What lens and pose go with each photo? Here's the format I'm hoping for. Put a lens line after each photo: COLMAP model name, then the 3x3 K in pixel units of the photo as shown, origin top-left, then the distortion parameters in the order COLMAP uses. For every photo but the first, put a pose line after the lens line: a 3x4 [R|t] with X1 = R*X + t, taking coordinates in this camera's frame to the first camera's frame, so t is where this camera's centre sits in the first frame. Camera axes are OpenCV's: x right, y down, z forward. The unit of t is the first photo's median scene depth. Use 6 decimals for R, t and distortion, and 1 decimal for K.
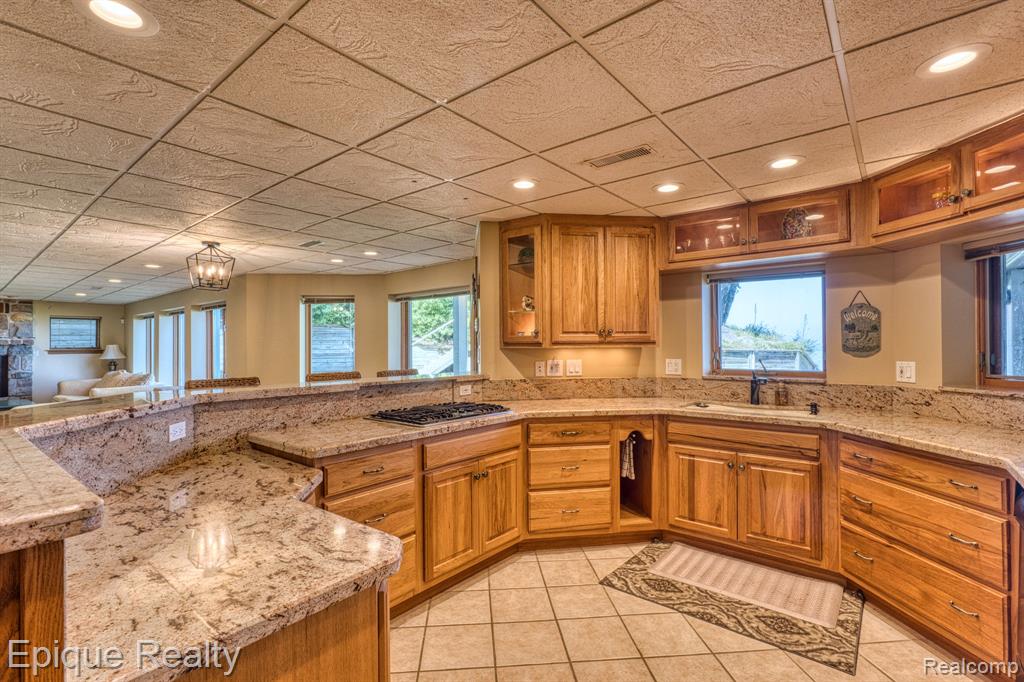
lens RADIAL K [[473.8, 0, 509.2], [0, 473.8, 342.1], [0, 0, 1]] dist [-0.007239, 0.004032]
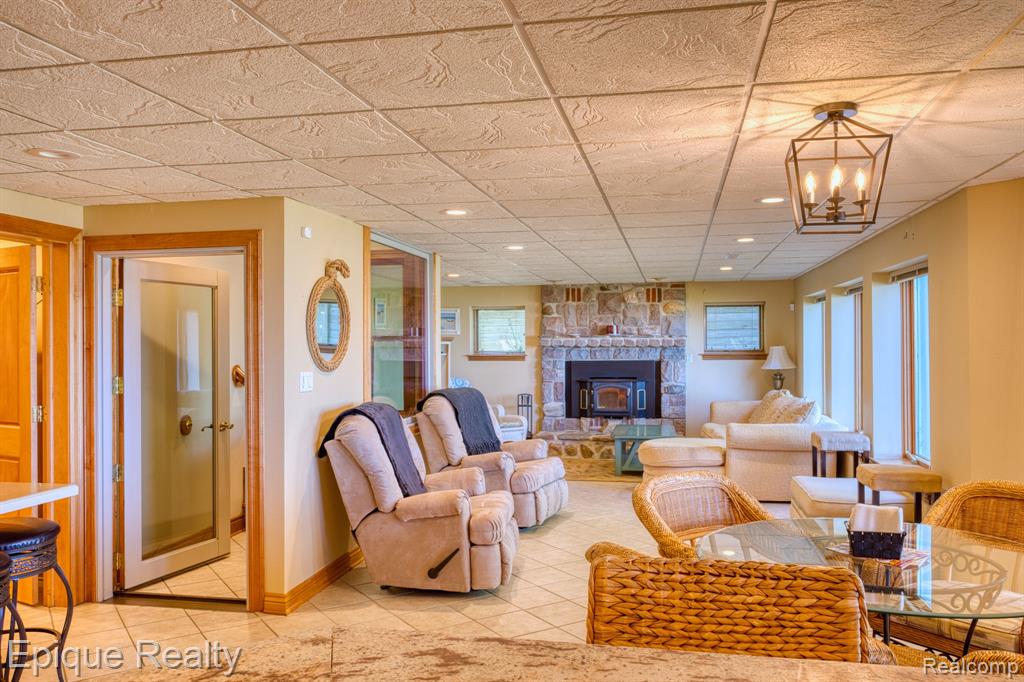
lens RADIAL K [[798.9, 0, 506.2], [0, 798.9, 342.9], [0, 0, 1]] dist [-0.001591, -0.007535]
pose [[0.463891, 0.003825, -0.885884, -0.256941], [0.011715, 0.999877, 0.010452, -0.043119], [0.885815, -0.015226, 0.463789, 0.645750]]
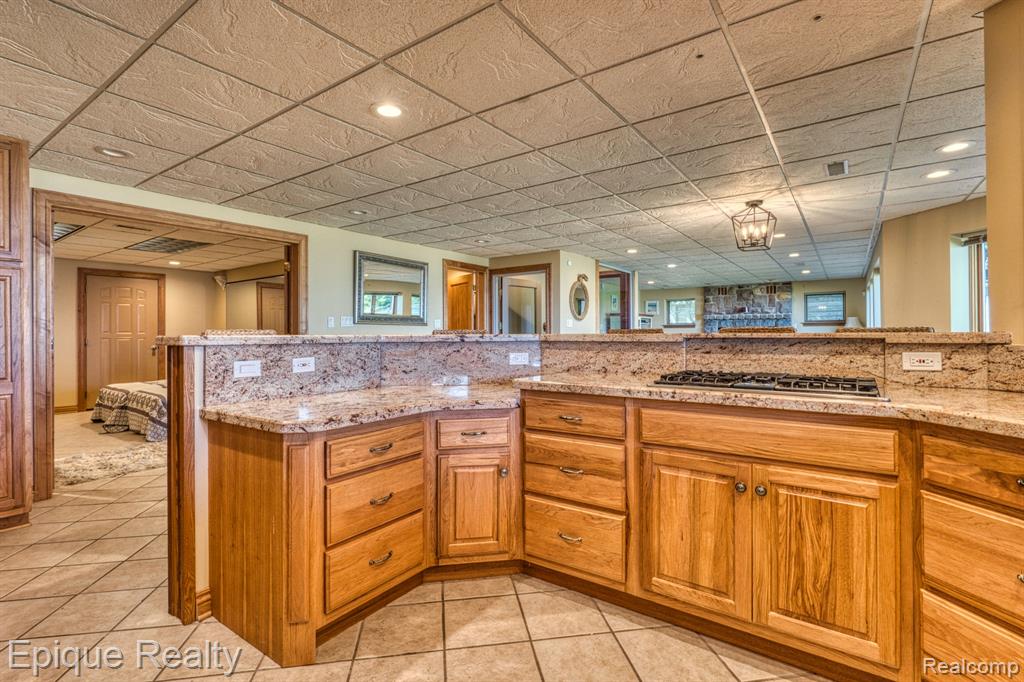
lens RADIAL K [[473.8, 0, 513.3], [0, 473.8, 329.8], [0, 0, 1]] dist [-0.007239, 0.004032]
pose [[0.073535, -0.000107, -0.997293, 0.445637], [0.015778, 0.999875, 0.001056, 0.067553], [0.997168, -0.015812, 0.073527, 0.581452]]
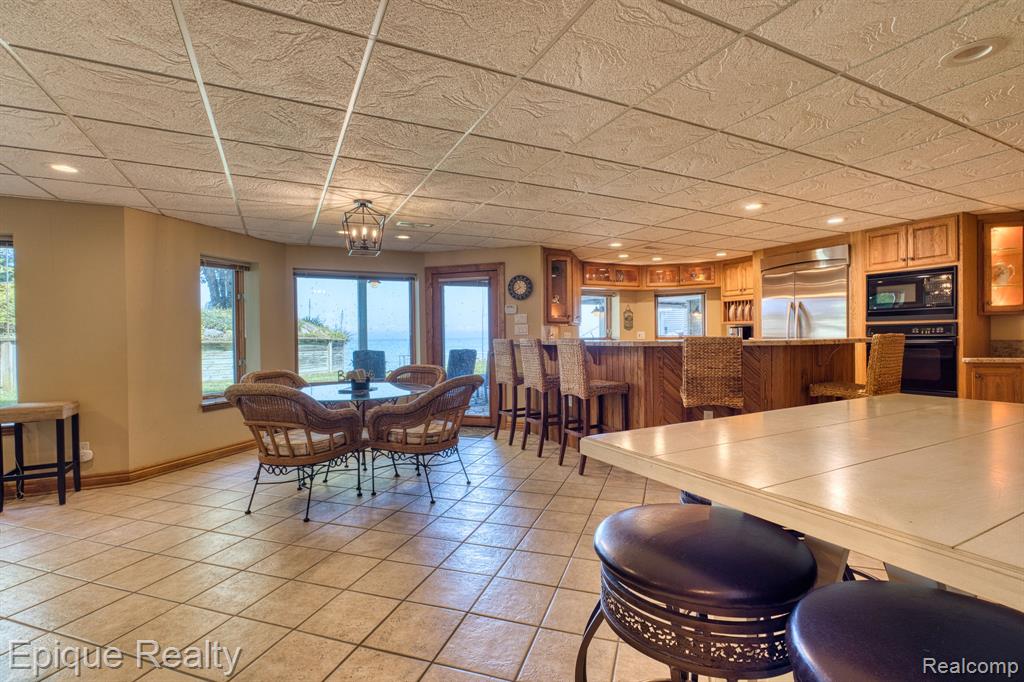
lens RADIAL K [[473.8, 0, 512.3], [0, 473.8, 340.8], [0, 0, 1]] dist [-0.007239, 0.004032]
pose [[0.401886, -0.007173, 0.915662, -1.864266], [0.001582, 0.999973, 0.007140, 0.068003], [-0.915688, -0.001421, 0.401887, 0.522481]]
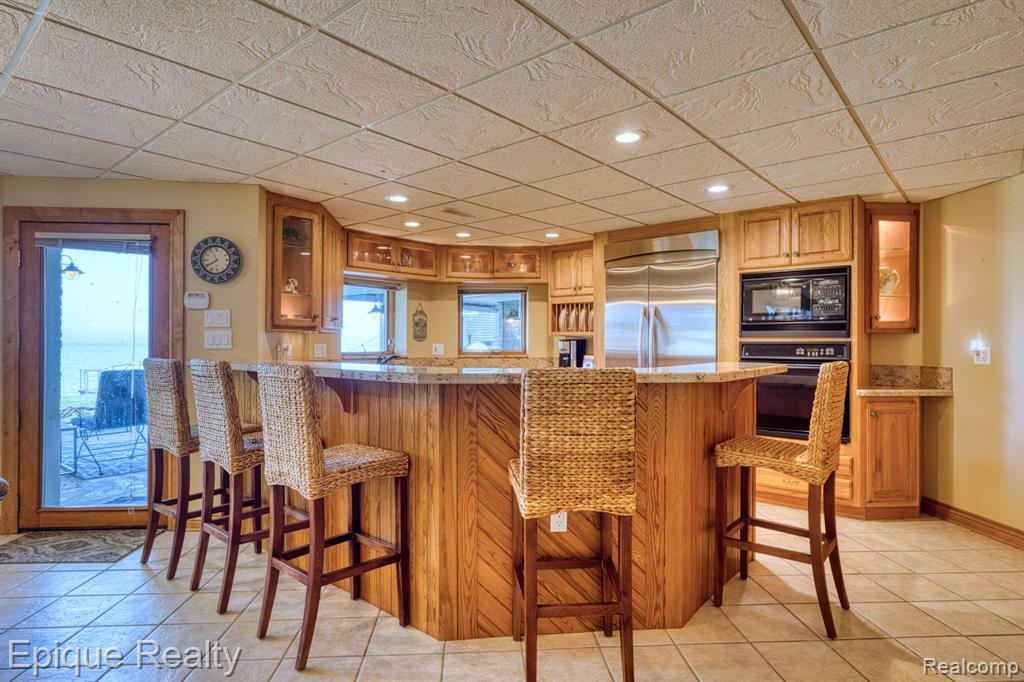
lens RADIAL K [[565.4, 0, 512.6], [0, 565.4, 341.3], [0, 0, 1]] dist [-0.003178, 0.002900]
pose [[0.020393, 0.008979, 0.999752, -1.291472], [-0.012570, 0.999883, -0.008723, 0.043606], [-0.999713, -0.012389, 0.020503, 0.601705]]
